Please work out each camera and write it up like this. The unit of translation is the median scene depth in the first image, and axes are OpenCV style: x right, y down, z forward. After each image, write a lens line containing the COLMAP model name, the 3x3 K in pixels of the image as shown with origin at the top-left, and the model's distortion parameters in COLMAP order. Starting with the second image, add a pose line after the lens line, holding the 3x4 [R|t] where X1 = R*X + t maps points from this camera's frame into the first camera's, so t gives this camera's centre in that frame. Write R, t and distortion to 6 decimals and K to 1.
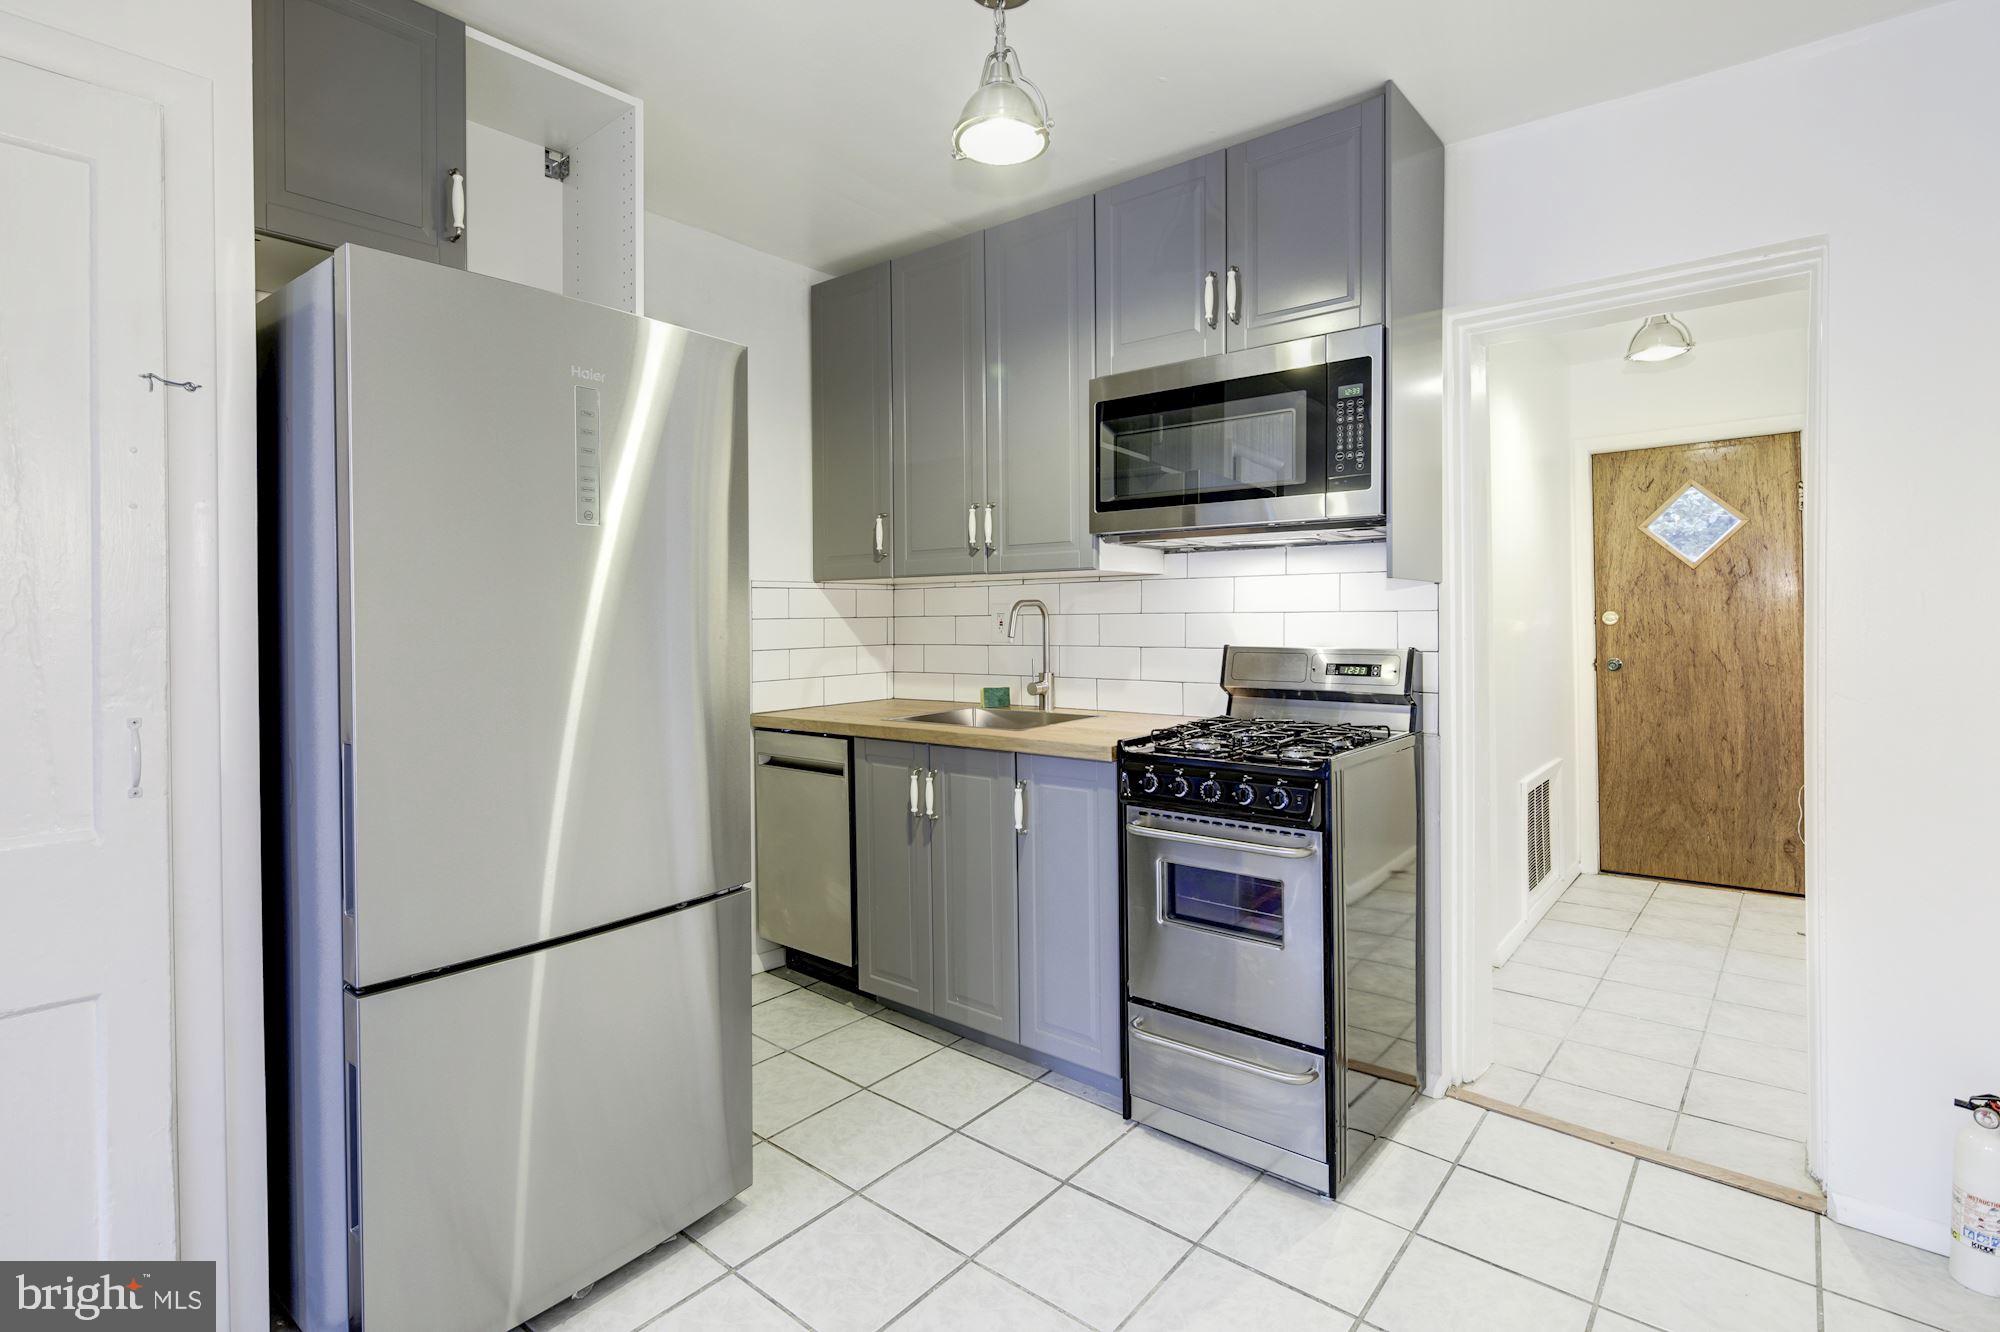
lens RADIAL K [[978.6, 0, 997.5], [0, 978.6, 622.1], [0, 0, 1]] dist [0.001671, -0.002366]
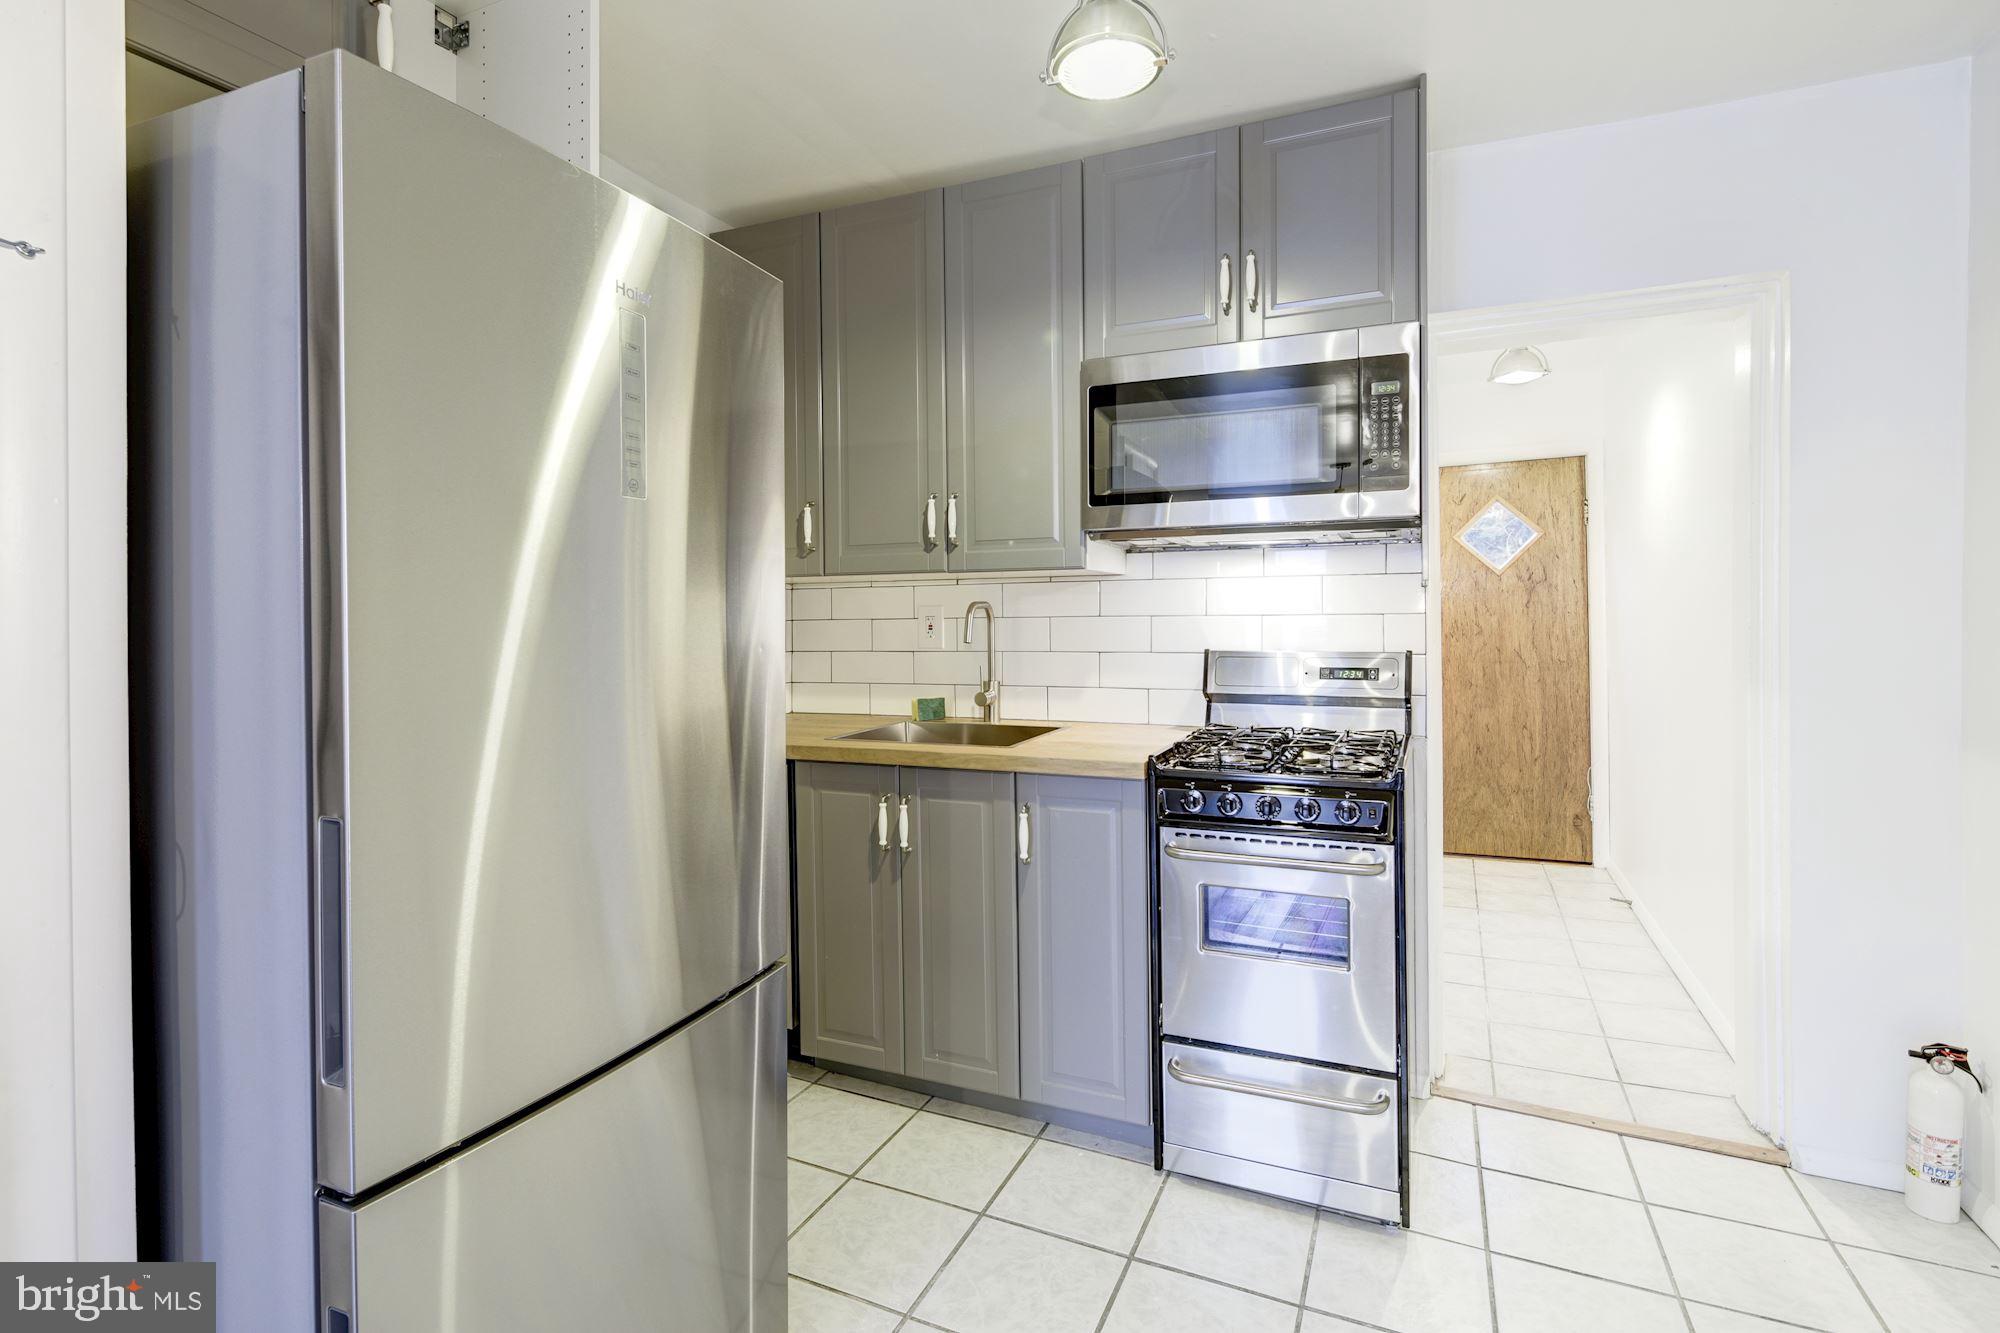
lens RADIAL K [[974.5, 0, 997.6], [0, 974.5, 621.8], [0, 0, 1]] dist [0.004627, -0.004705]
pose [[0.963563, -0.002541, 0.267469, -0.218197], [0.003017, 0.999995, -0.001368, -0.002878], [-0.267464, 0.002125, 0.963565, 0.137229]]
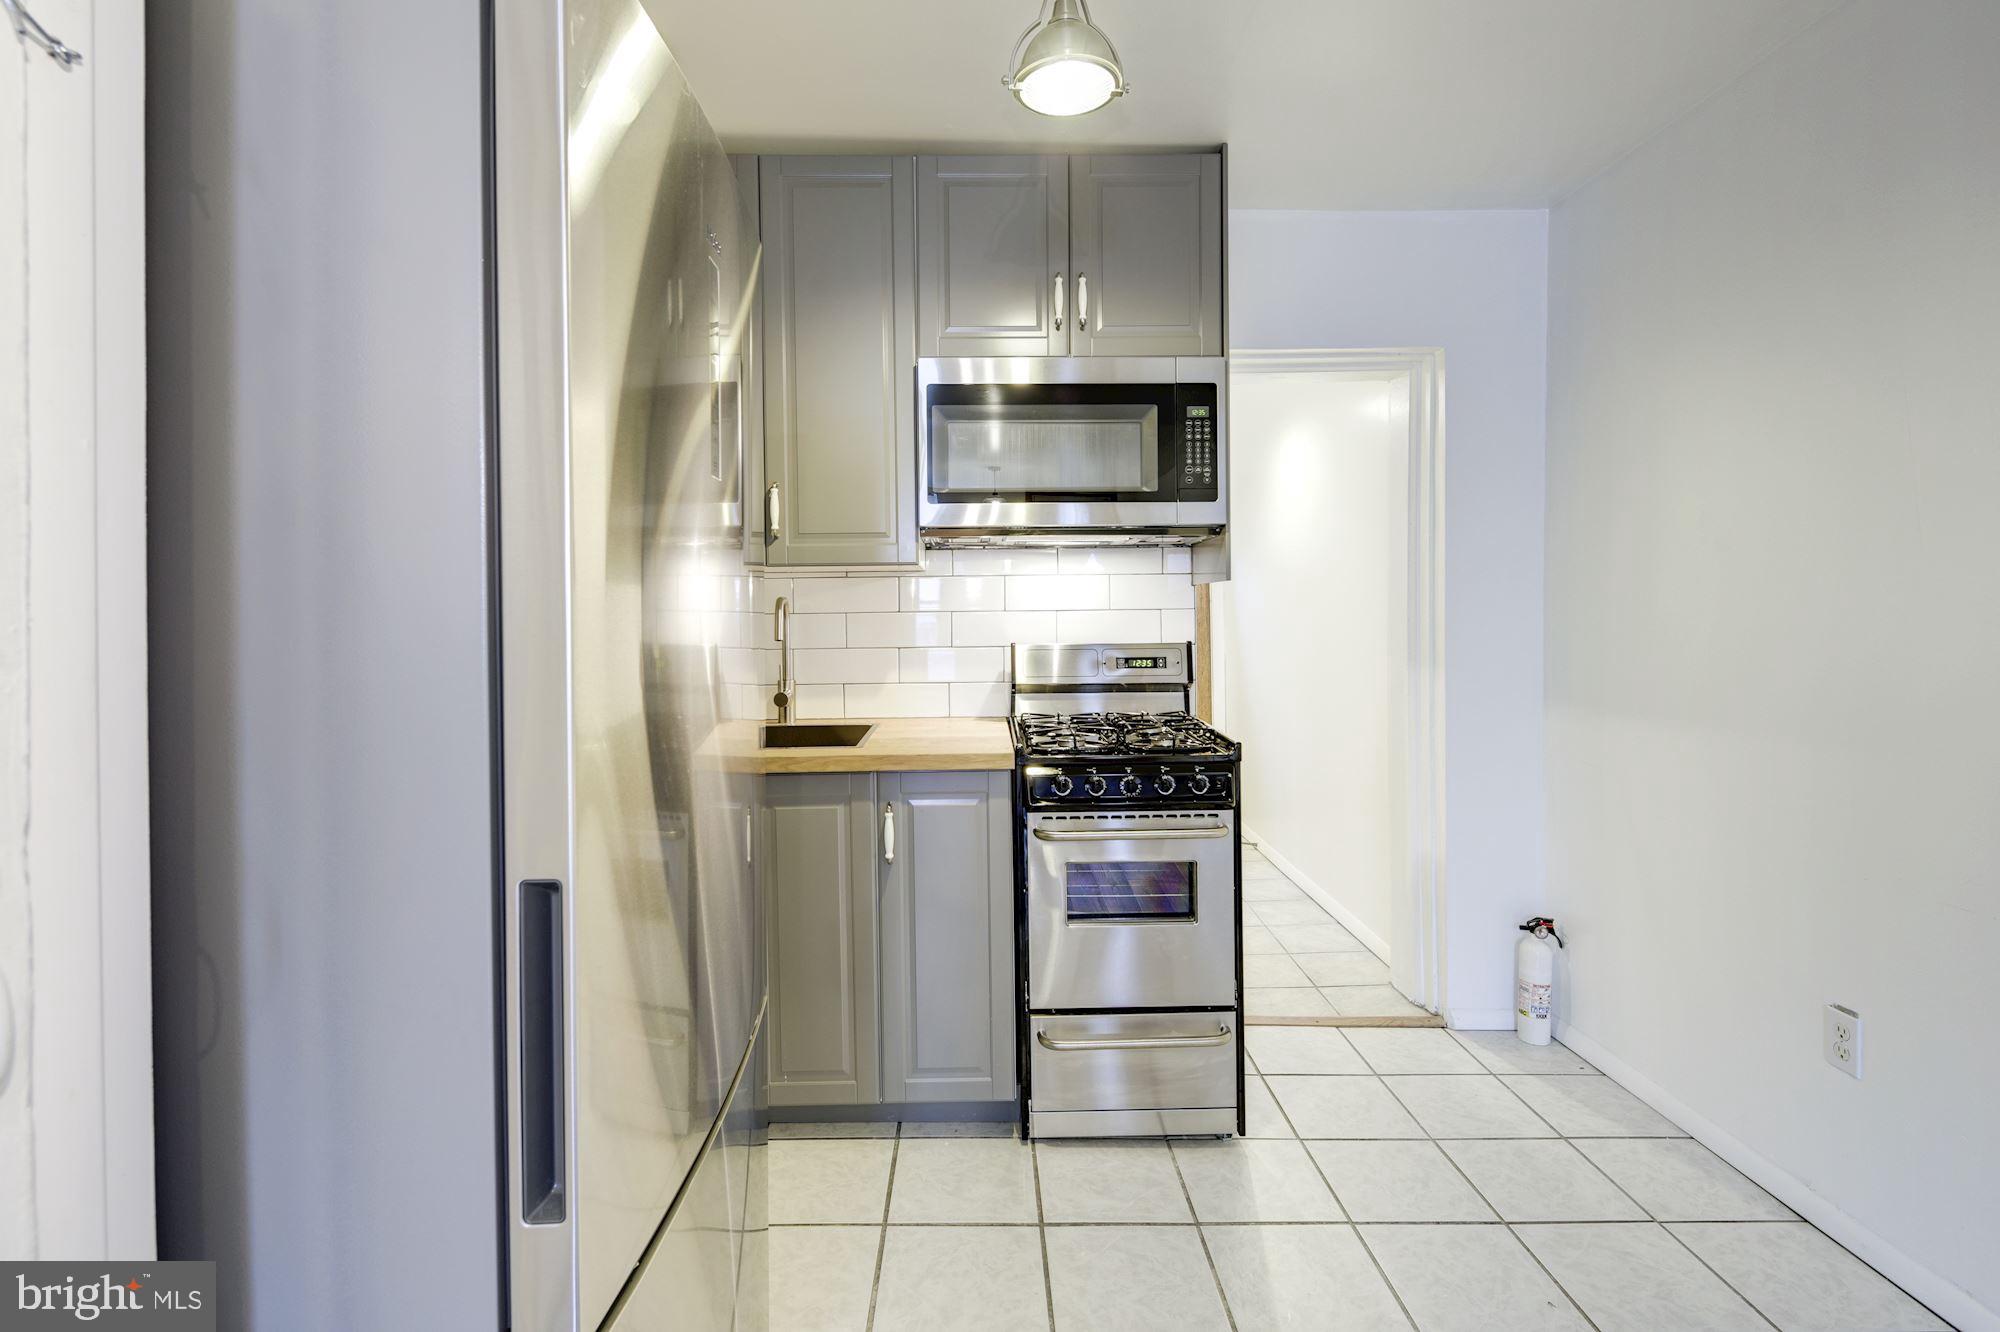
lens RADIAL K [[974.5, 0, 997.6], [0, 974.5, 621.3], [0, 0, 1]] dist [0.004627, -0.004705]
pose [[0.758771, -0.010805, 0.651268, -0.432429], [0.008850, 0.999941, 0.006279, -0.005628], [-0.651297, 0.000999, 0.758822, 0.248922]]
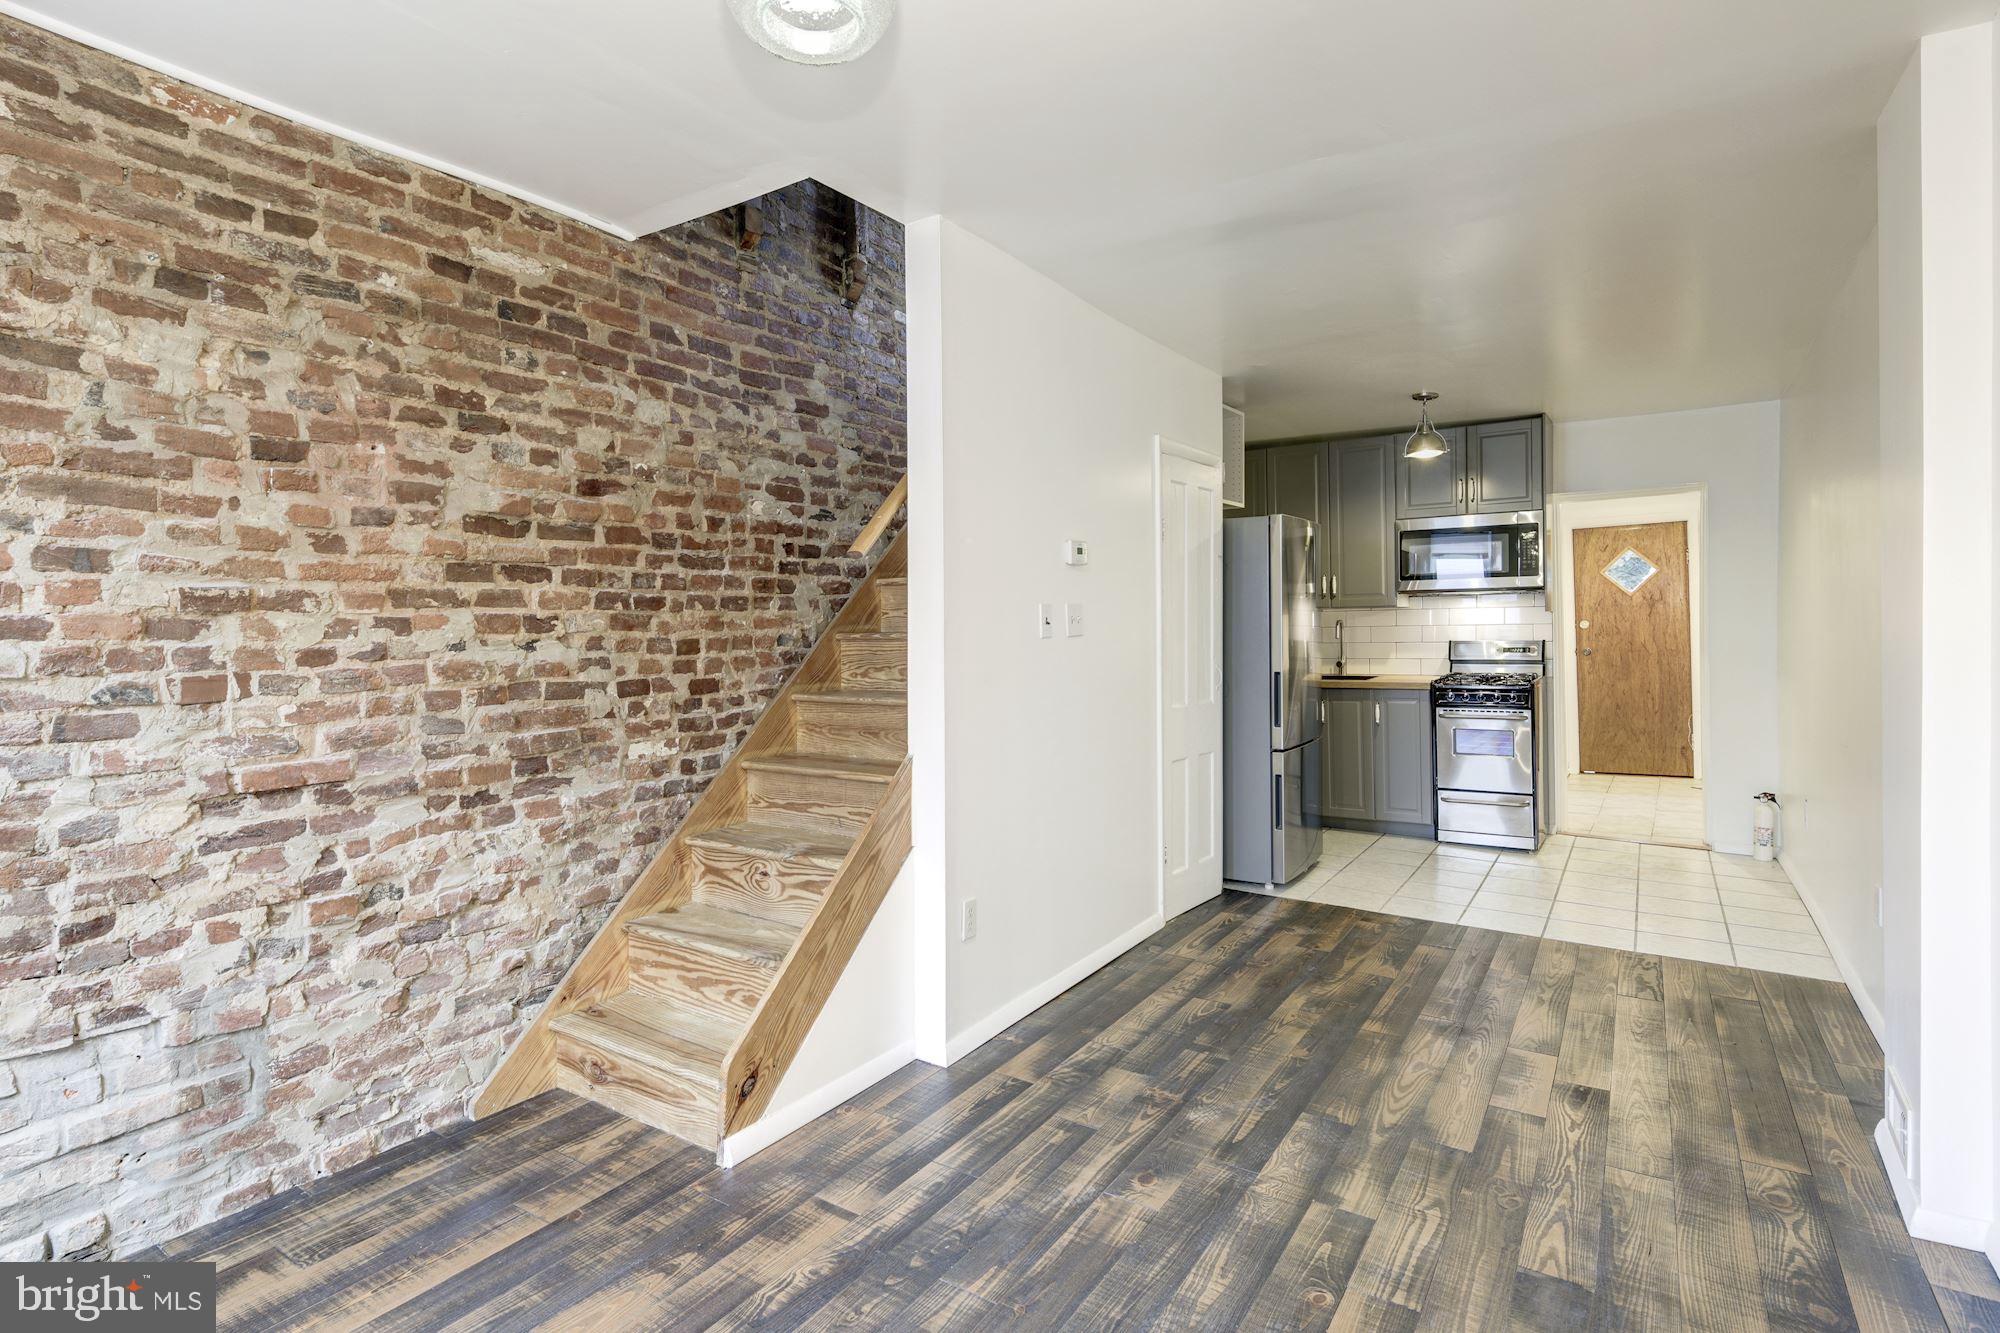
lens RADIAL K [[1006.5, 0, 986.0], [0, 1006.5, 637.5], [0, 0, 1]] dist [0.003476, -0.007069]
pose [[0.995187, -0.013465, 0.097068, -1.007024], [0.012961, 0.999899, 0.005818, -0.009776], [-0.097137, -0.004532, 0.995261, -1.120883]]
